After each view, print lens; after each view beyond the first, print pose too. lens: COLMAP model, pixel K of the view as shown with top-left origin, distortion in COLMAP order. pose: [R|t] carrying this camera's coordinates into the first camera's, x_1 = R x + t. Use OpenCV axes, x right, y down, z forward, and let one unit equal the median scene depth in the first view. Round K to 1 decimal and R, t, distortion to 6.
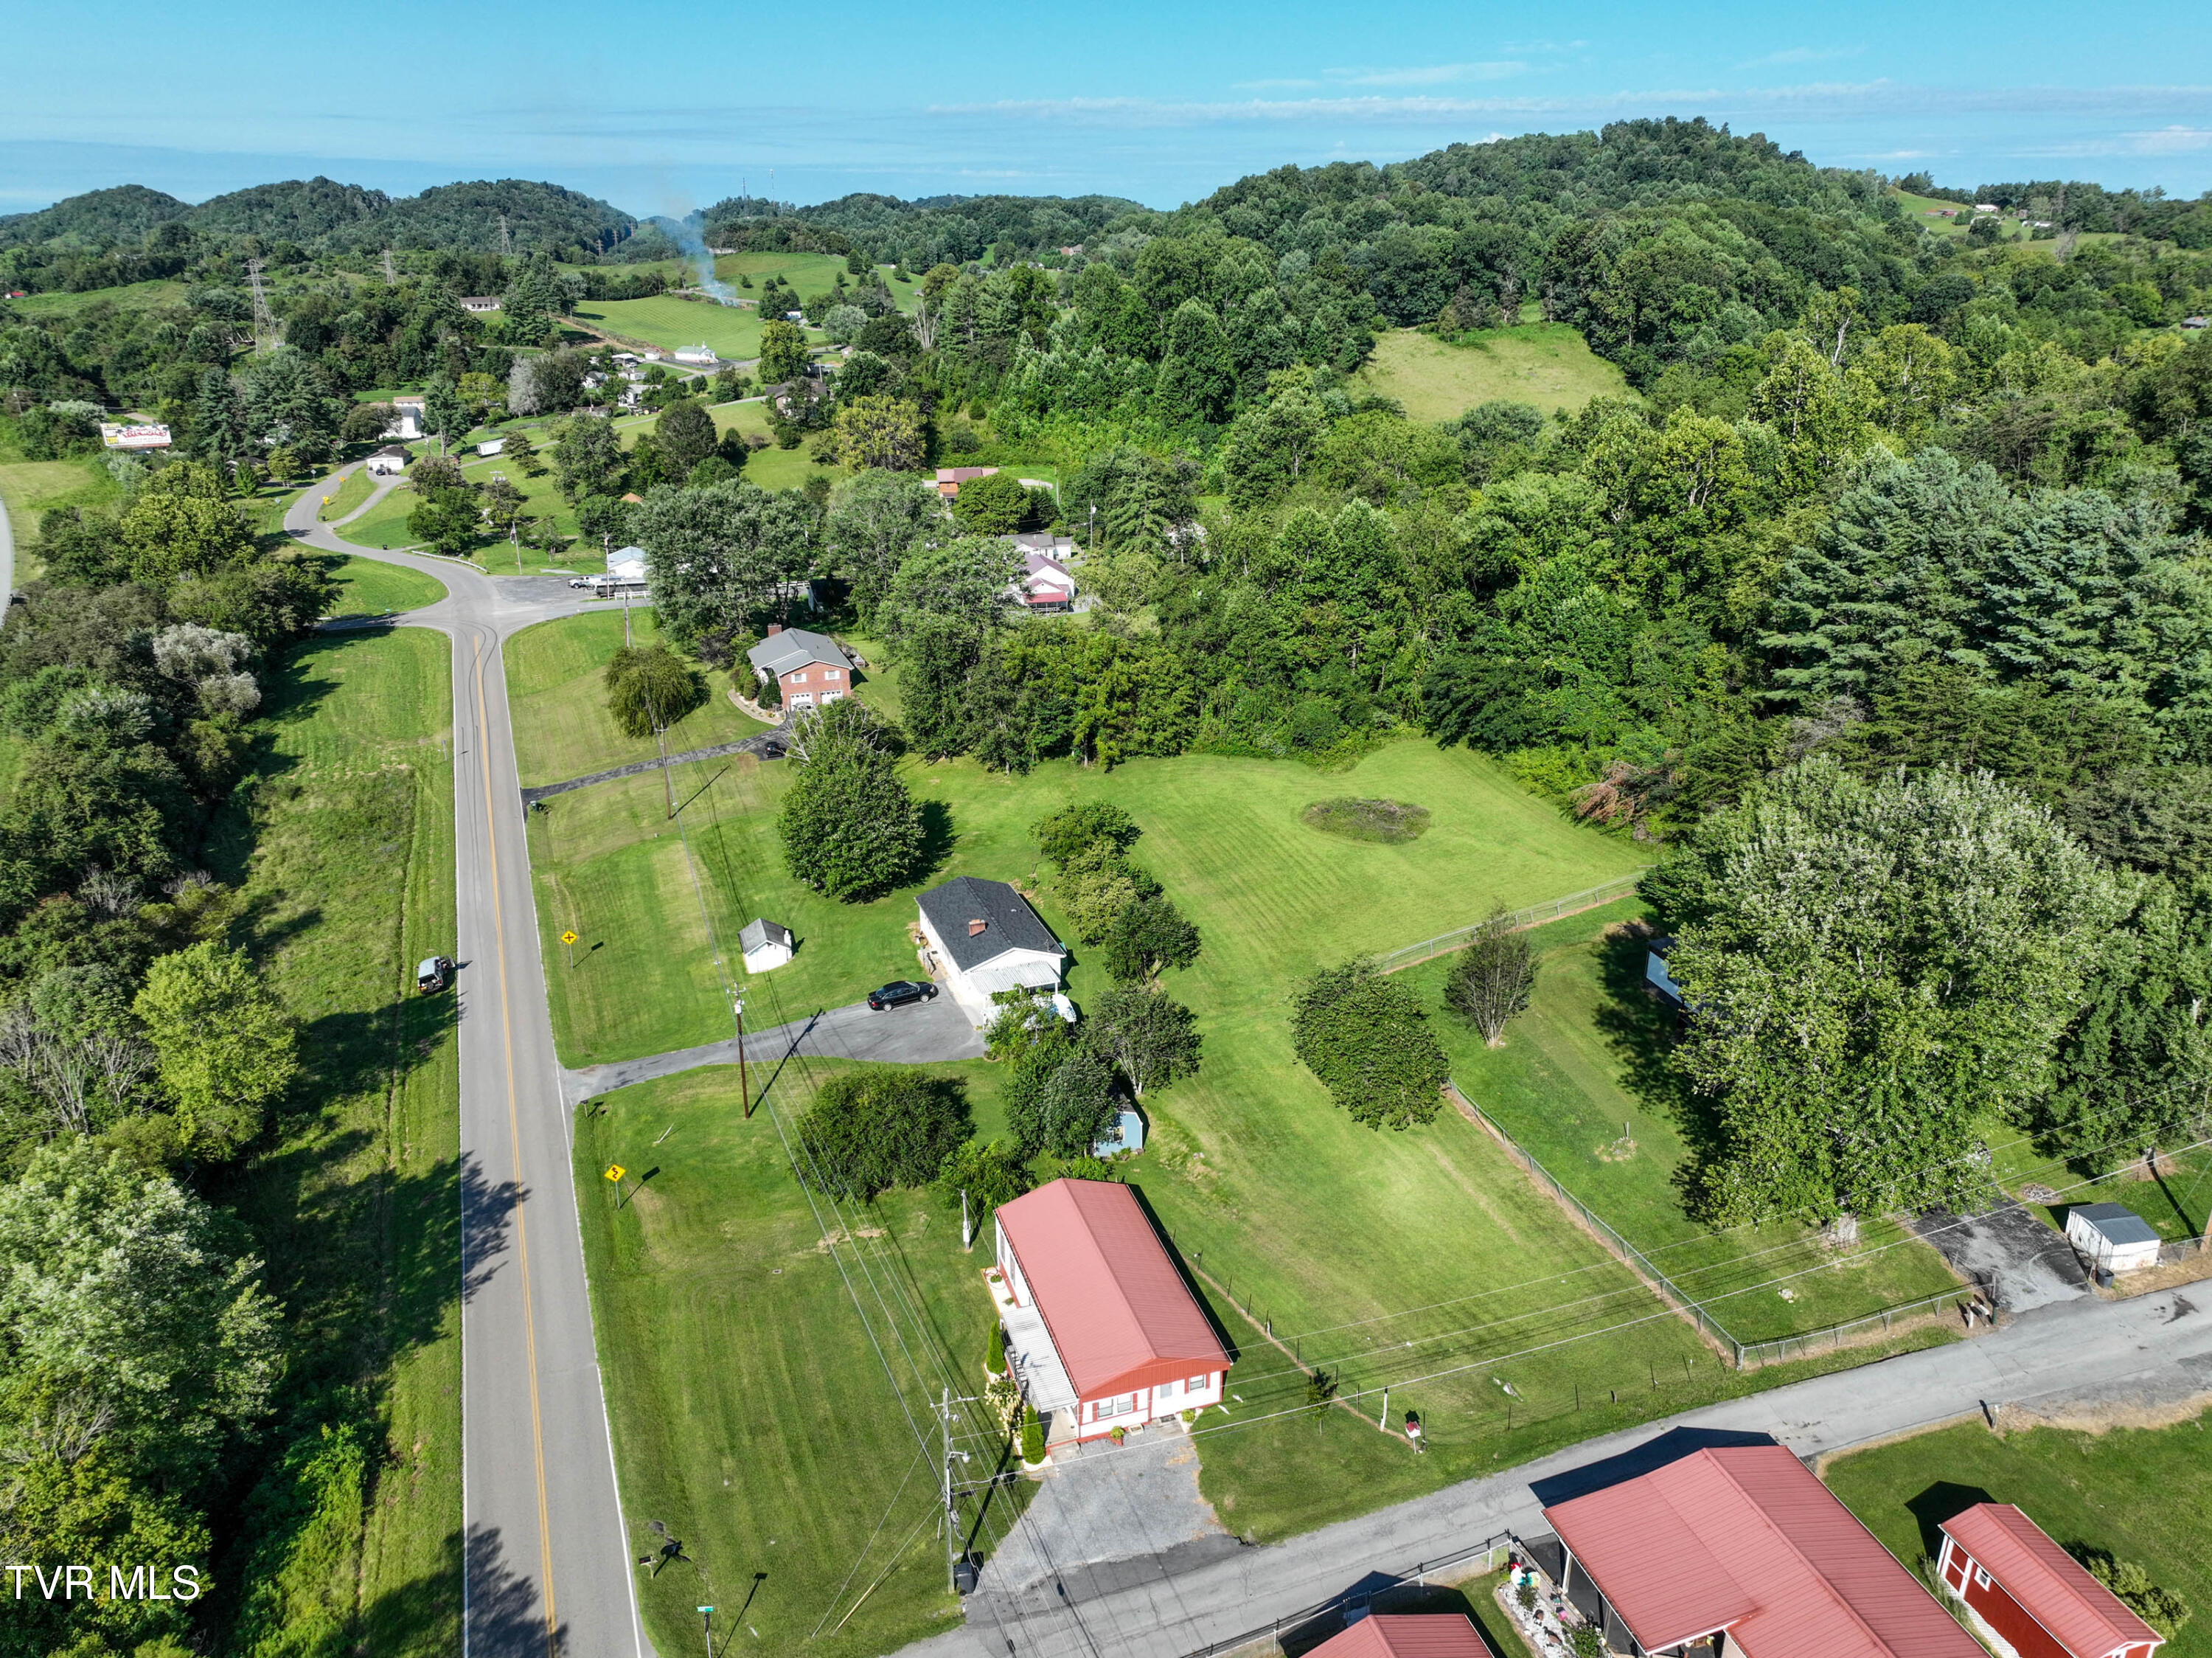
lens RADIAL K [[1550.0, 0, 1110.9], [0, 1550.0, 818.5], [0, 0, 1]] dist [-0.005371, 0.024617]
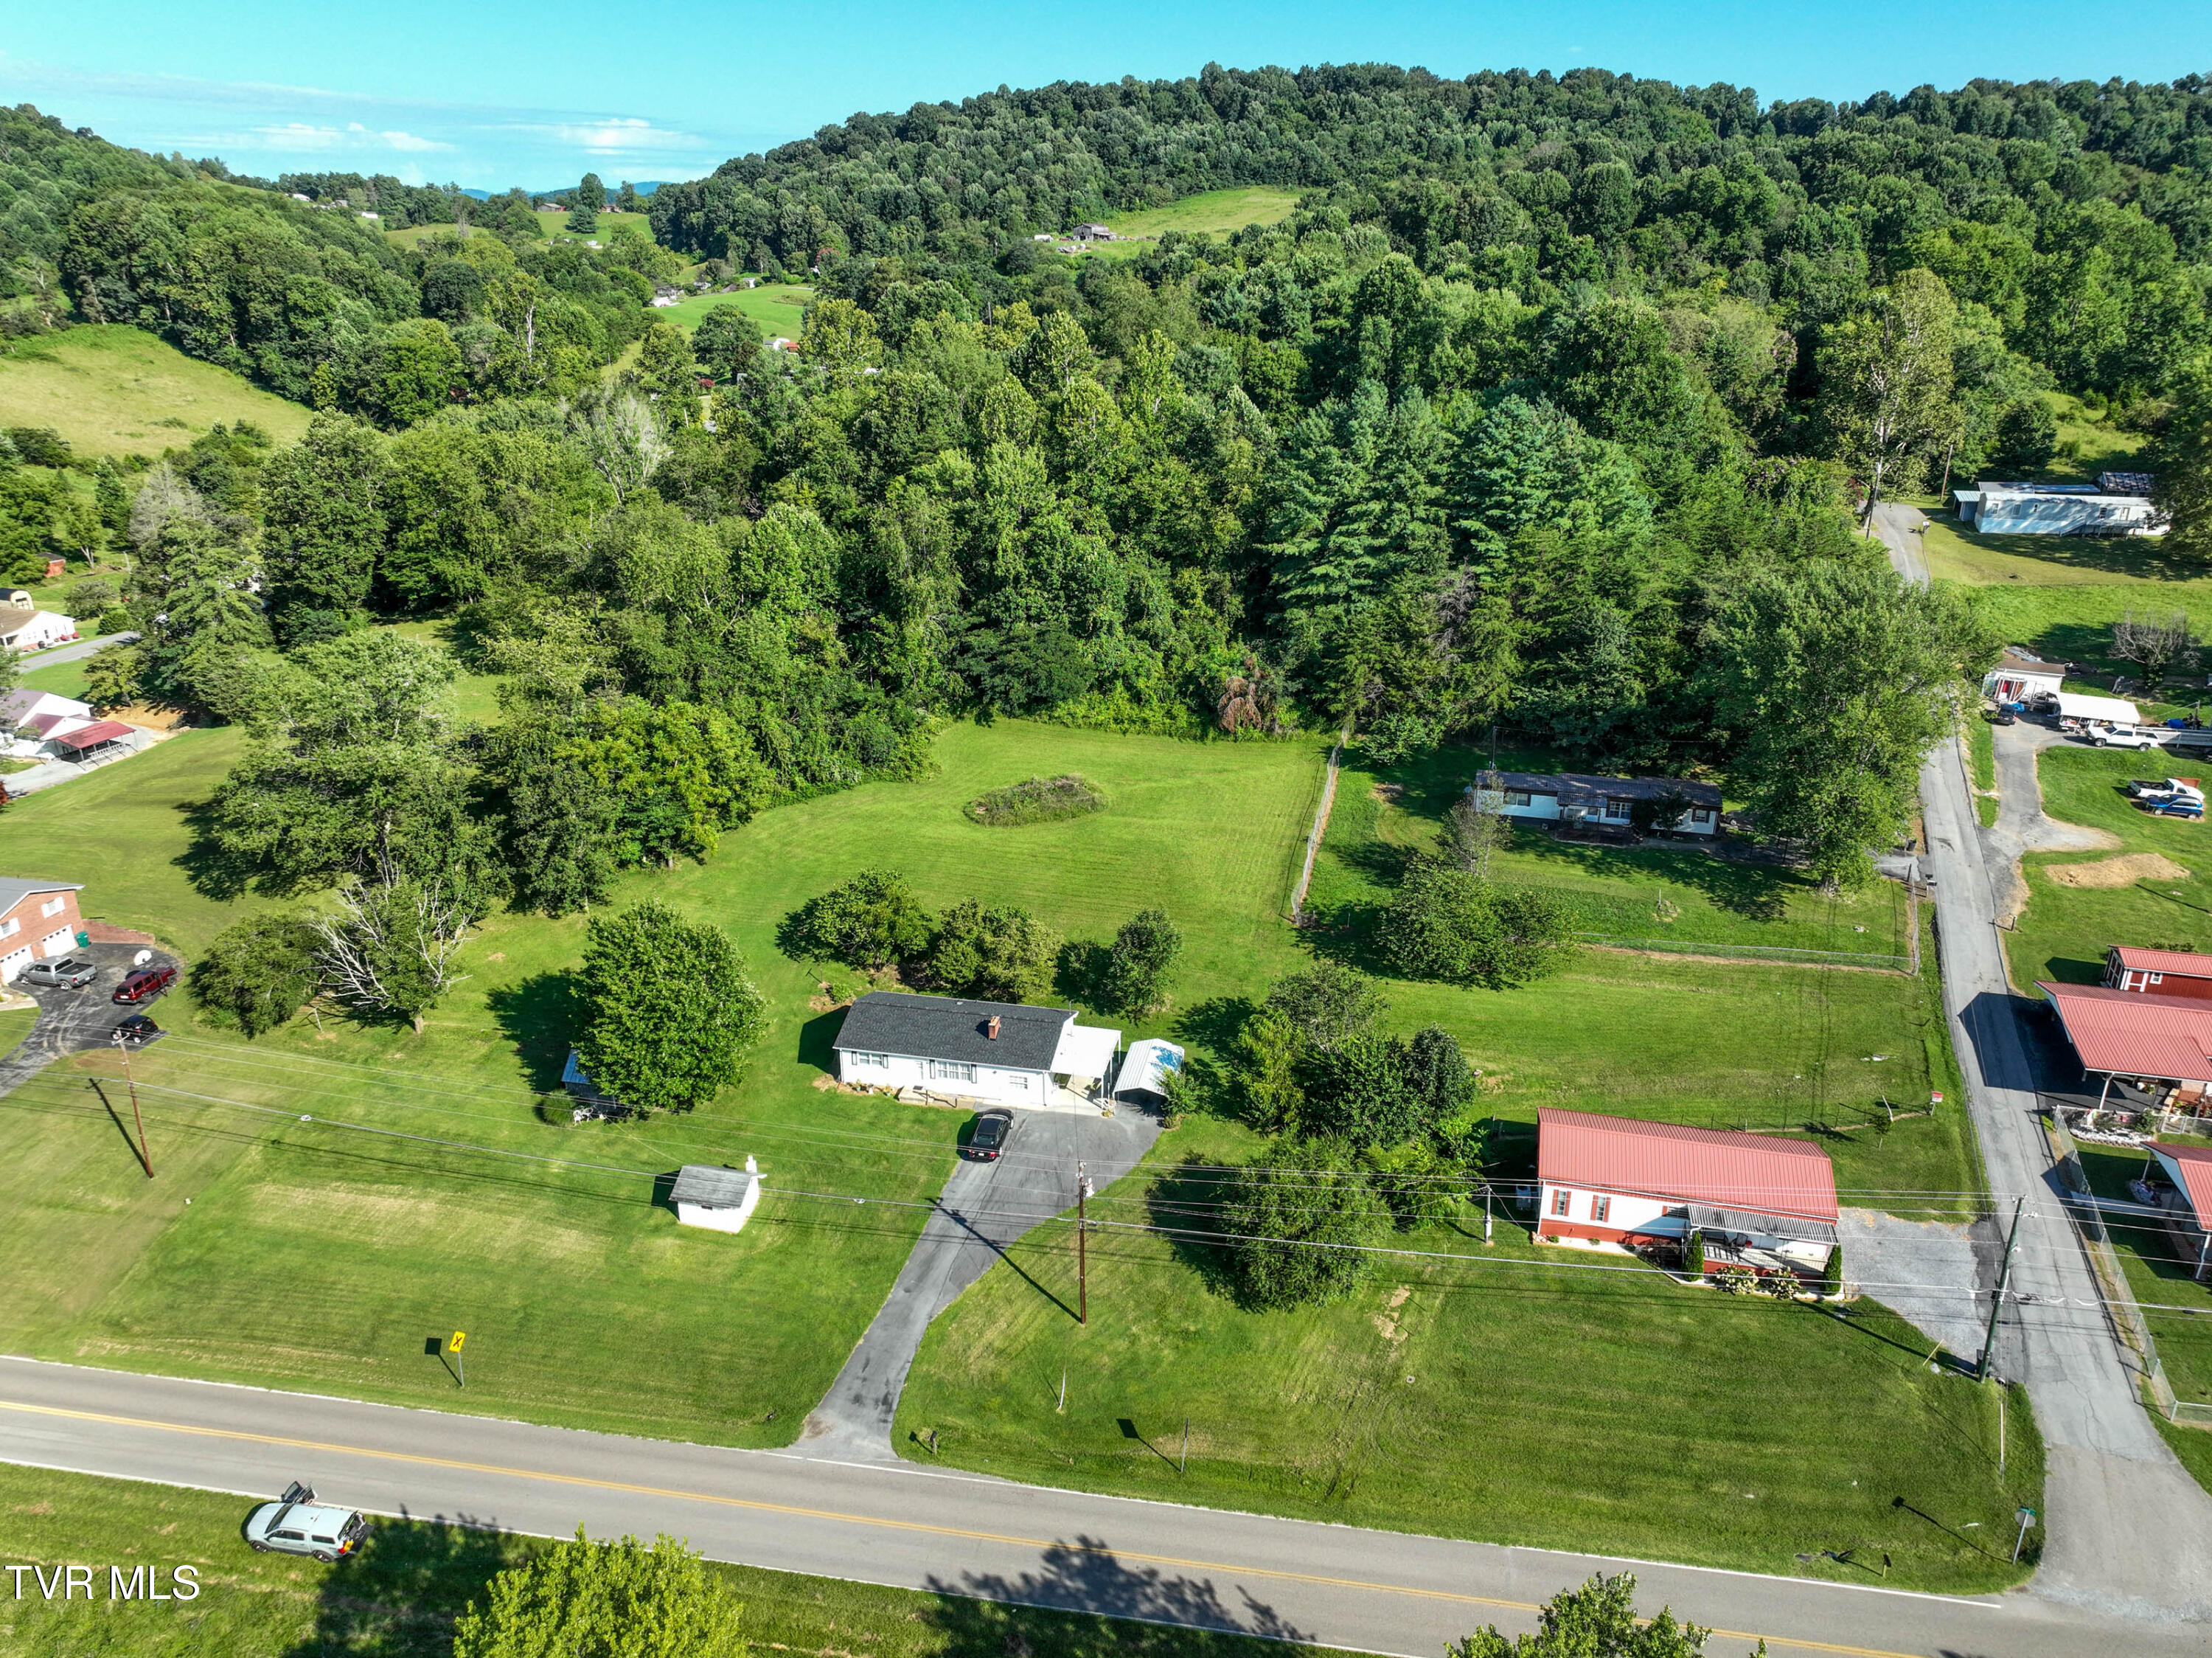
lens RADIAL K [[1550.0, 0, 1109.6], [0, 1550.0, 831.6], [0, 0, 1]] dist [-0.005371, 0.024617]
pose [[0.537493, -0.309066, 0.784588, -0.535859], [0.298938, 0.939825, 0.165426, -0.119083], [-0.788503, 0.145628, 0.597541, 0.329372]]
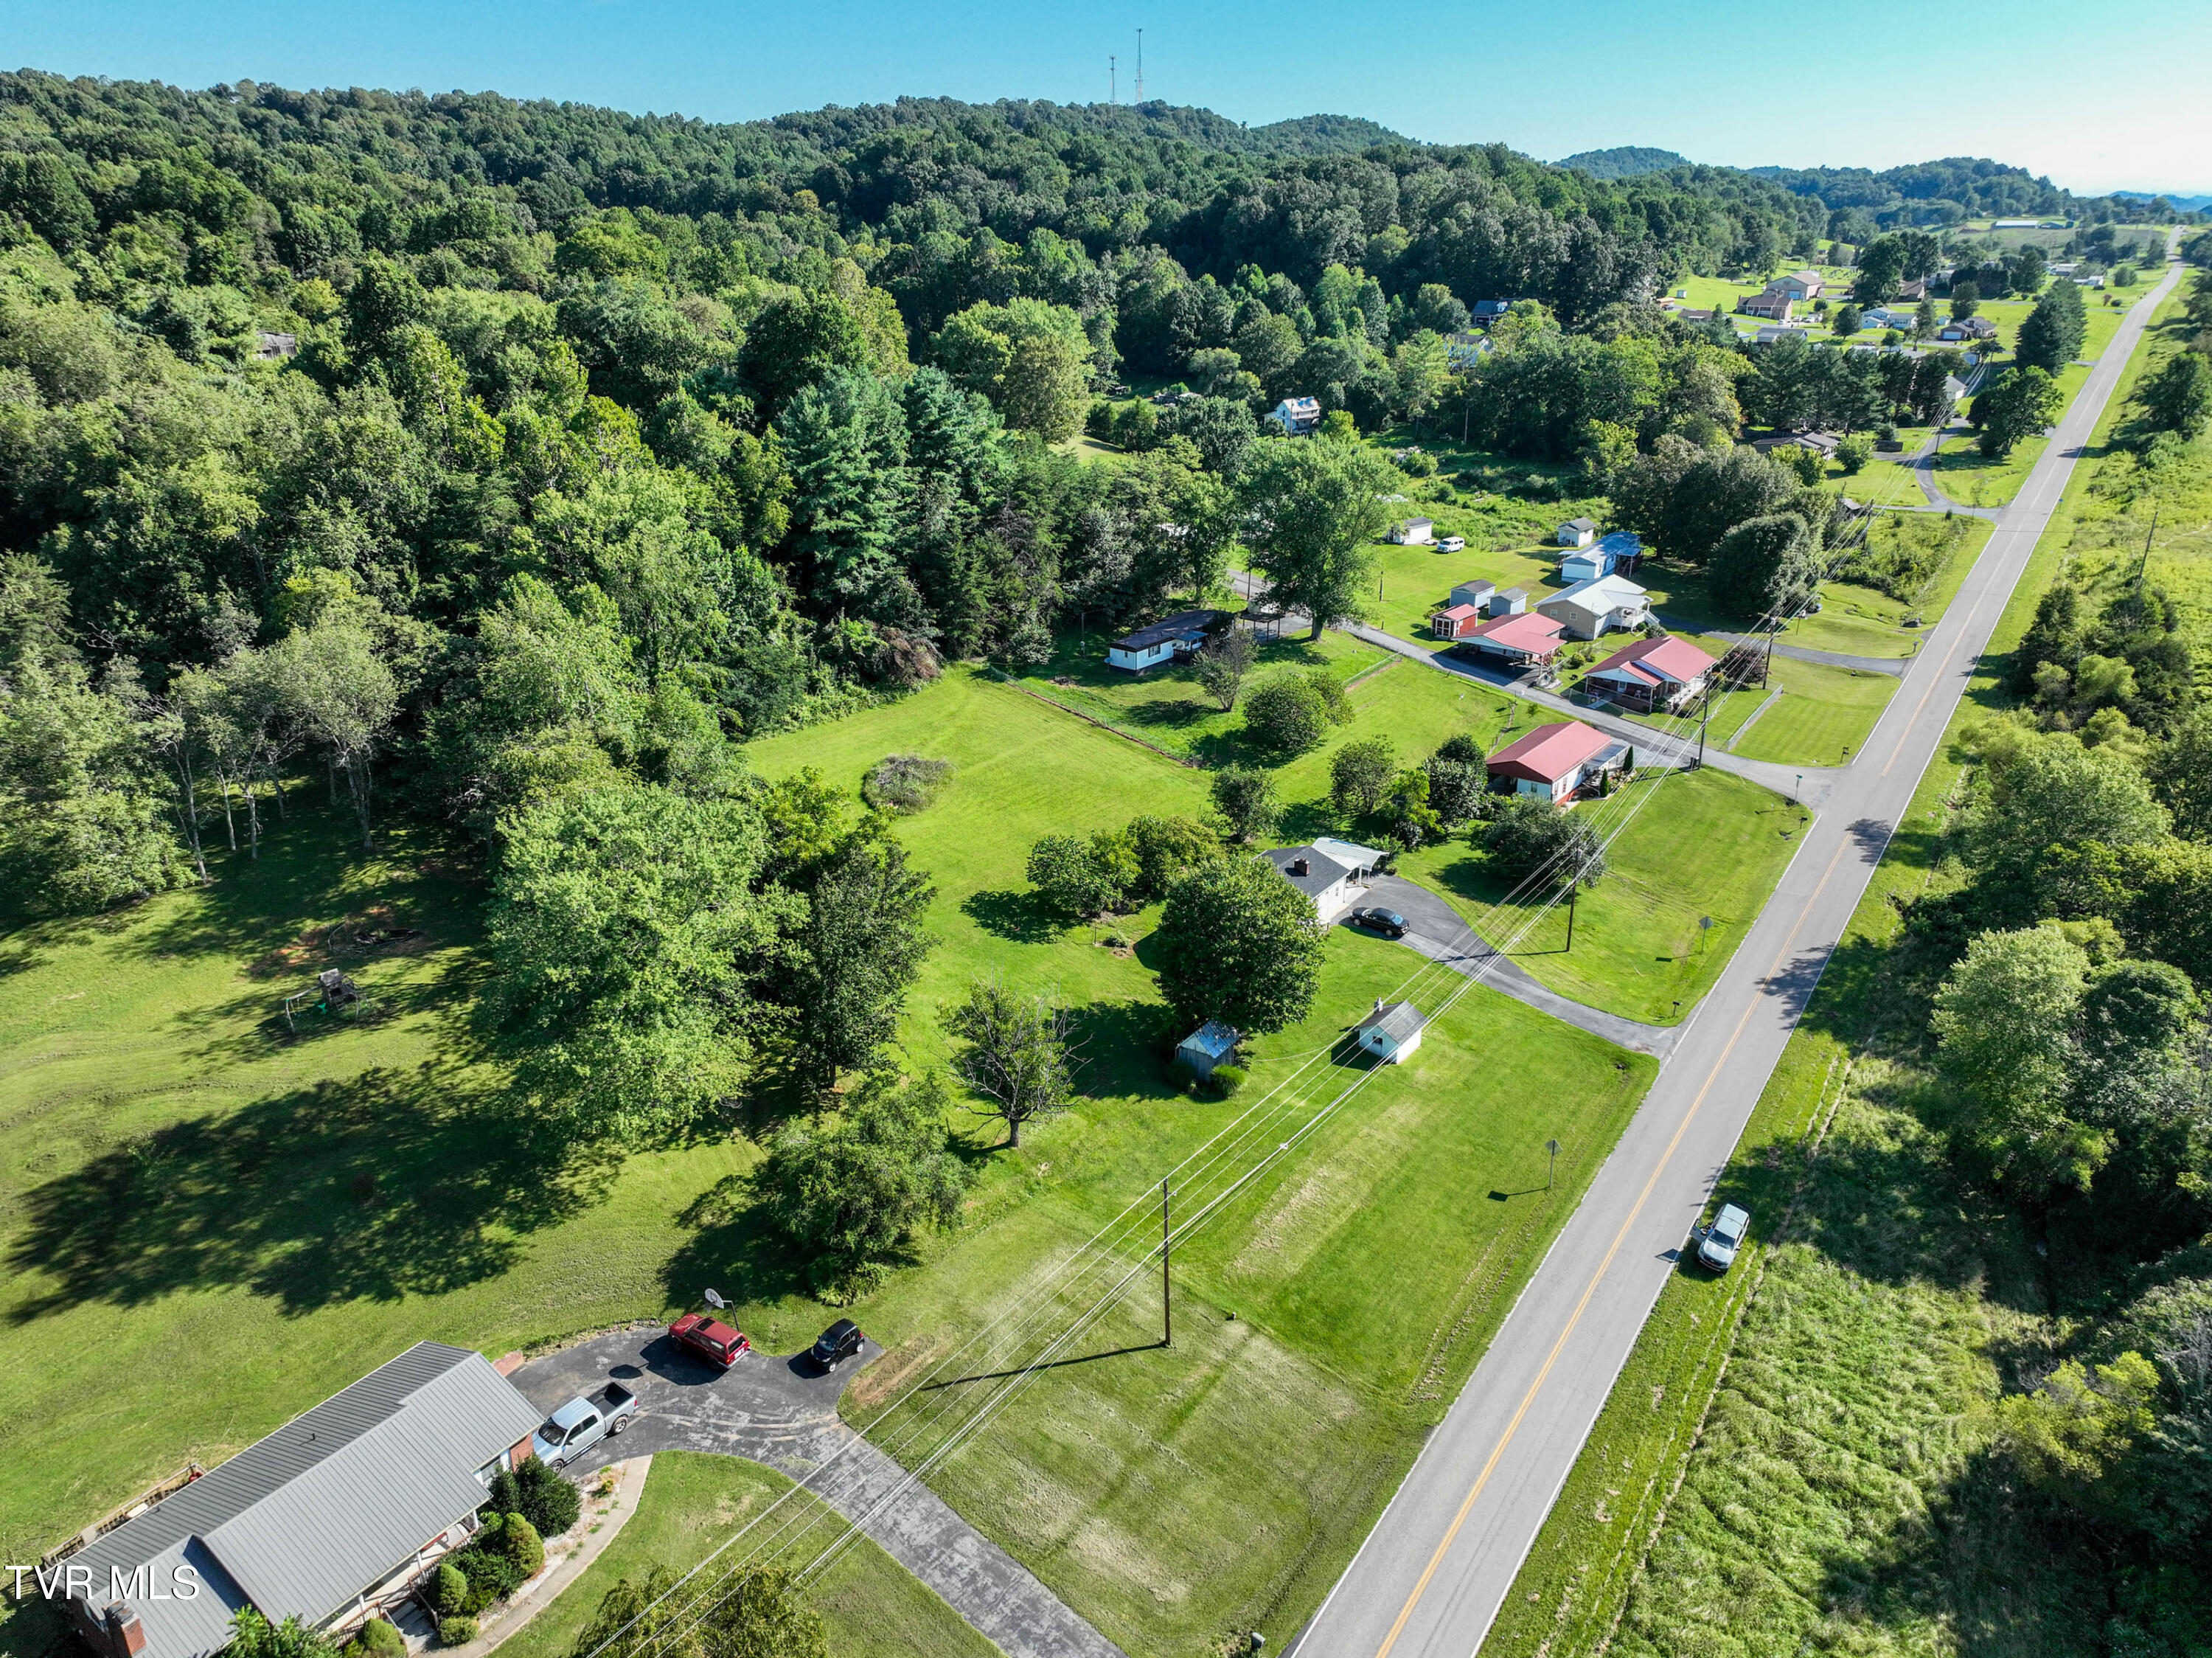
lens RADIAL K [[1550.0, 0, 1113.0], [0, 1550.0, 833.6], [0, 0, 1]] dist [-0.005371, 0.024617]
pose [[-0.567552, -0.304436, 0.764986, -0.643877], [0.295555, 0.791867, 0.534410, -0.436806], [-0.768460, 0.529401, -0.359448, 1.147369]]
